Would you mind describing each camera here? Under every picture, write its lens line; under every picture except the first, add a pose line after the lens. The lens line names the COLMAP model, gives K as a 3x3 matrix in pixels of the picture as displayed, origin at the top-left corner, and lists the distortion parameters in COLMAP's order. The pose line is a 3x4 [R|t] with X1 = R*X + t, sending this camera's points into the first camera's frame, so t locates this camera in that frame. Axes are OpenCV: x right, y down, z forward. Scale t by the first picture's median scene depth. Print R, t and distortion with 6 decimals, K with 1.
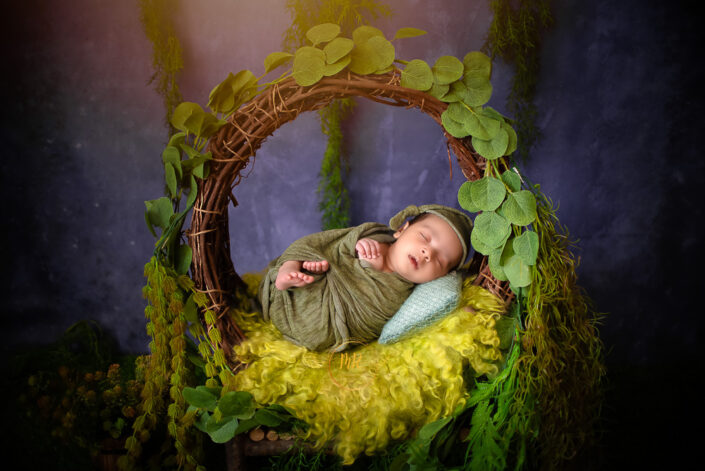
lens RADIAL K [[847.0, 0, 352.5], [0, 847.0, 235.5], [0, 0, 1]] dist [-0.012962, -0.035514]
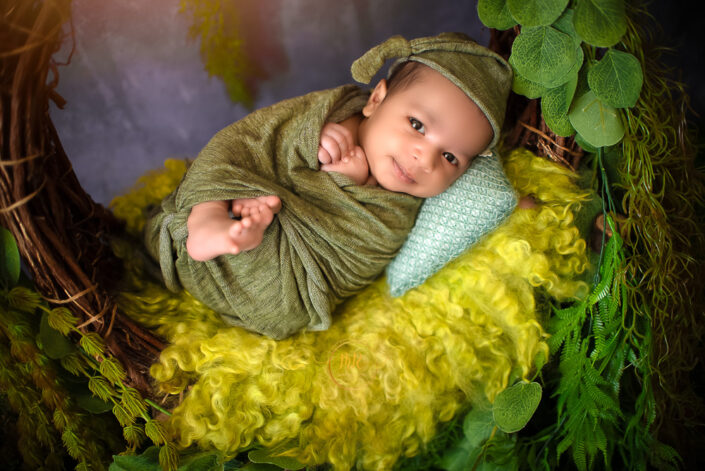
lens RADIAL K [[847.0, 0, 352.5], [0, 847.0, 235.5], [0, 0, 1]] dist [-0.012962, -0.035514]
pose [[0.954412, -0.275879, 0.113965, -0.049520], [0.206428, 0.885821, 0.415582, -0.161323], [-0.215603, -0.373111, 0.902388, 0.494009]]
